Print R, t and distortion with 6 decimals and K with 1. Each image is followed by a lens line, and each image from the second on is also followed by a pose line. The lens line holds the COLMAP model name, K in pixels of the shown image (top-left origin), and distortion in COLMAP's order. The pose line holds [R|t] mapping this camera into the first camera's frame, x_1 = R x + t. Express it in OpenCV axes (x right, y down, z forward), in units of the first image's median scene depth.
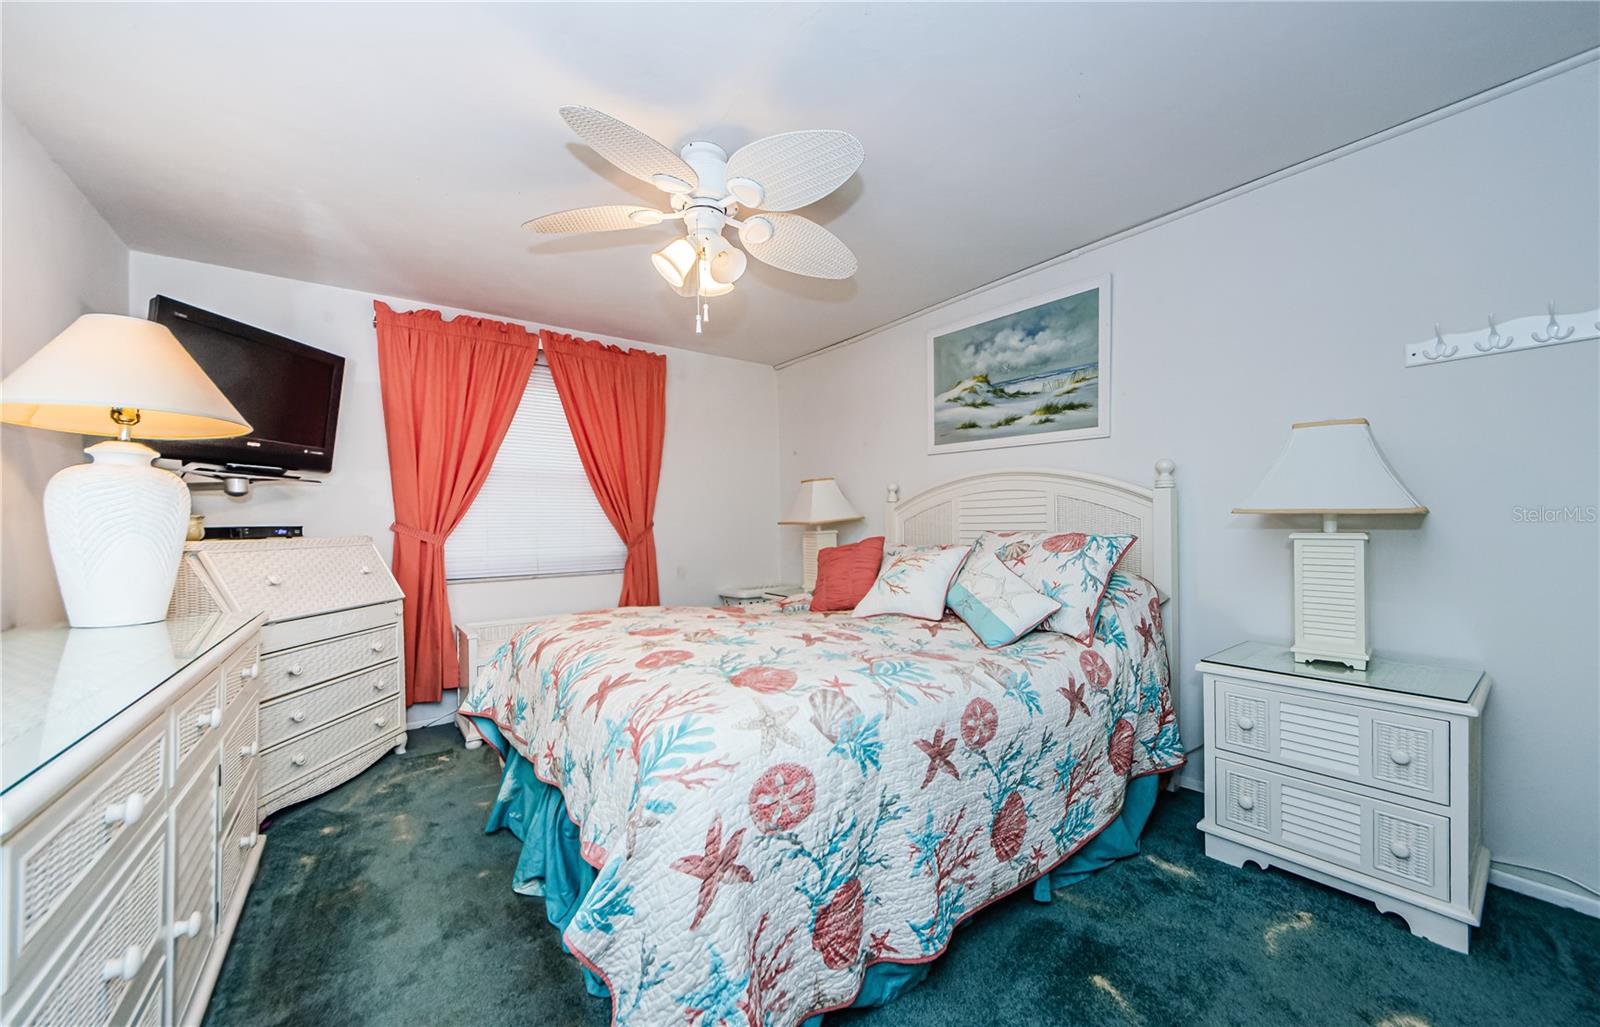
lens RADIAL K [[570.2, 0, 794.0], [0, 570.2, 507.8], [0, 0, 1]] dist [0.046039, -0.024333]
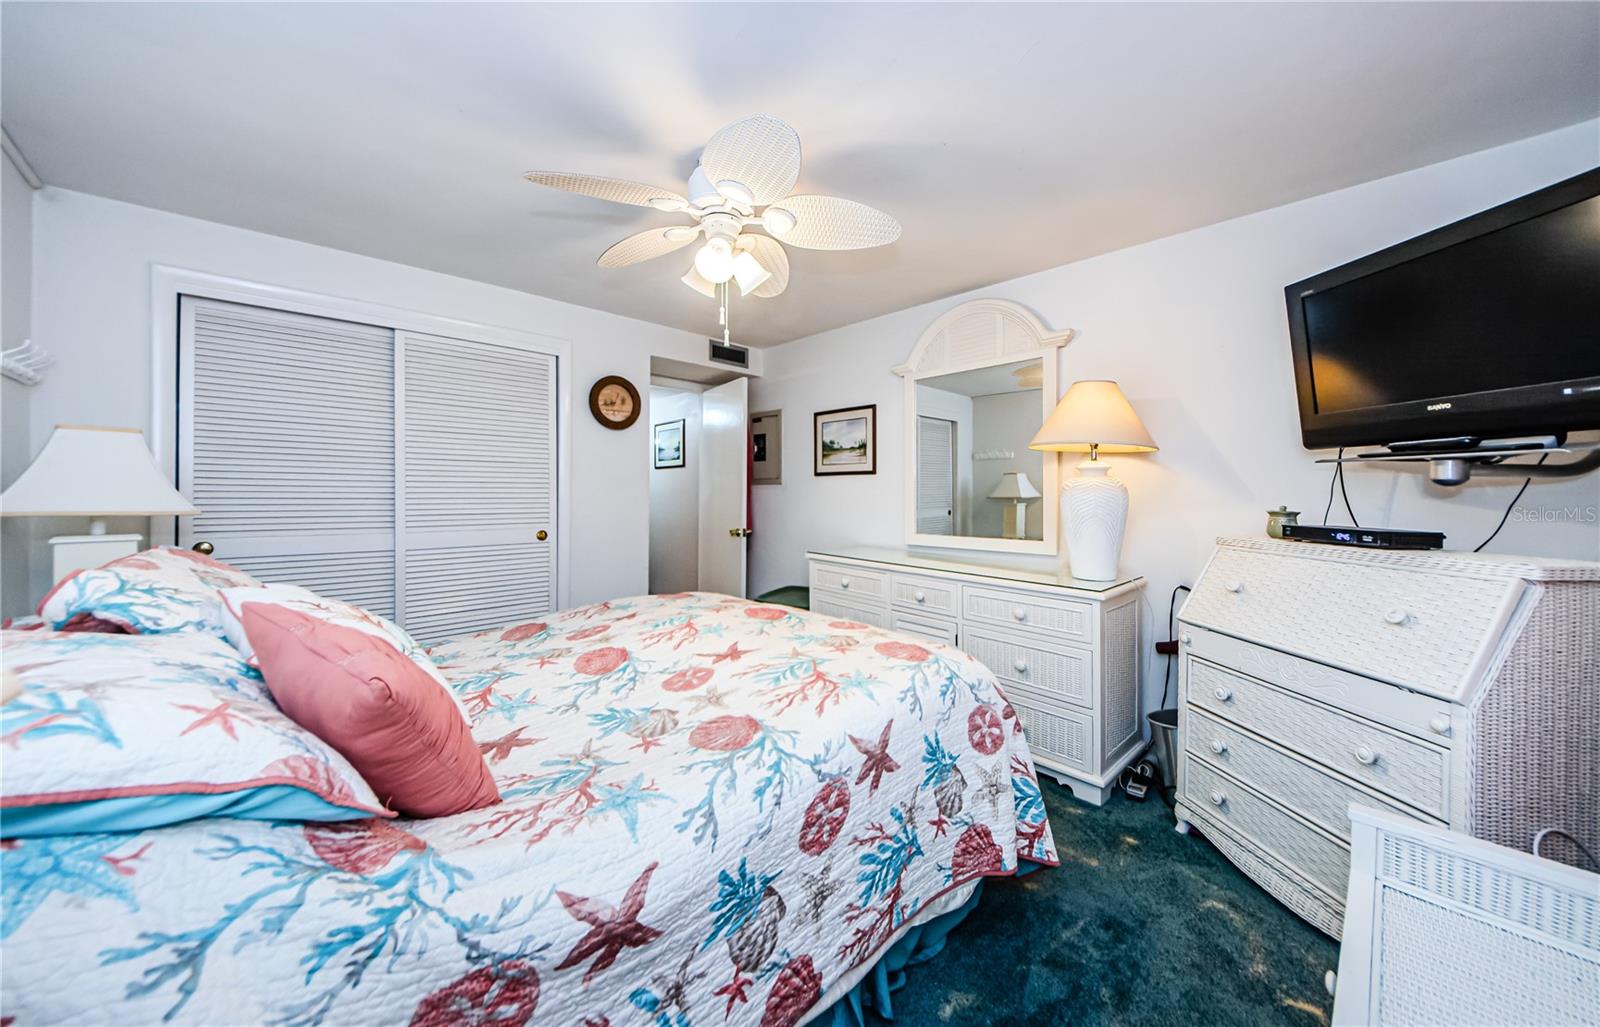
lens RADIAL K [[558.6, 0, 795.7], [0, 558.6, 515.7], [0, 0, 1]] dist [0.024684, -0.008804]
pose [[-0.993245, 0.010088, -0.115599, -0.098151], [0.007257, 0.999664, 0.024886, -0.005196], [0.115812, 0.023879, -0.992984, 1.259718]]
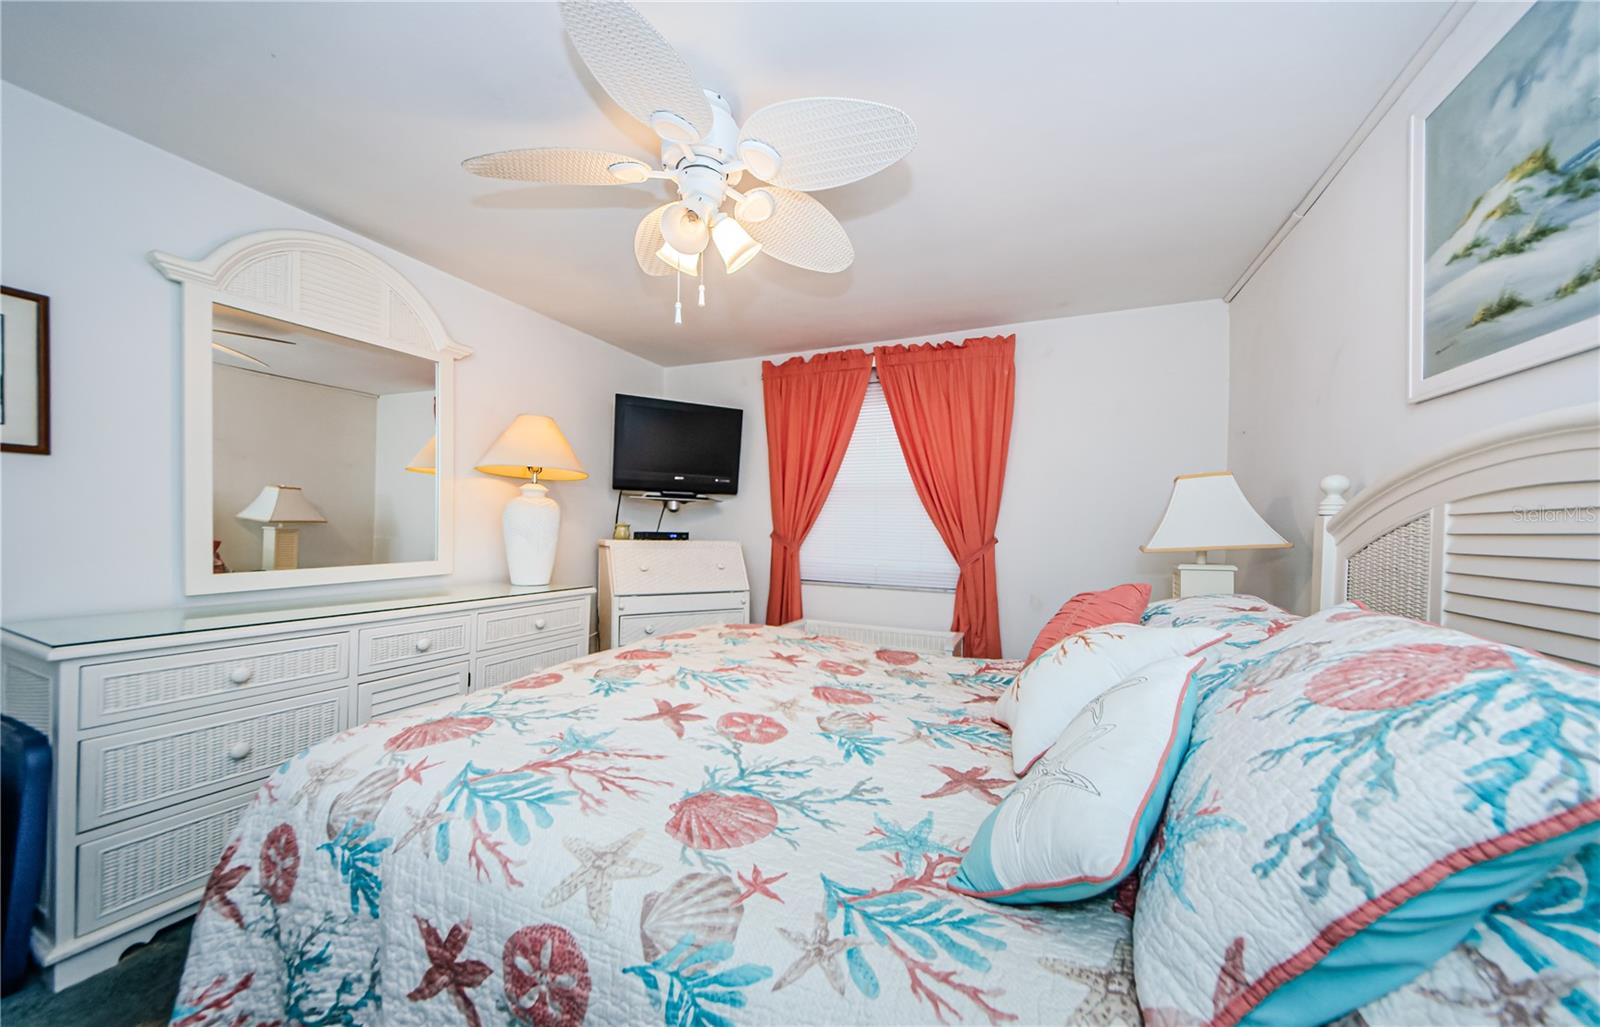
lens RADIAL K [[545.4, 0, 804.1], [0, 545.4, 525.2], [0, 0, 1]] dist [0.008822, -0.003371]
pose [[0.512579, 0.017112, -0.858470, 0.383325], [-0.004016, 0.999838, 0.017532, -0.009388], [0.858631, -0.005539, 0.512565, 0.441065]]
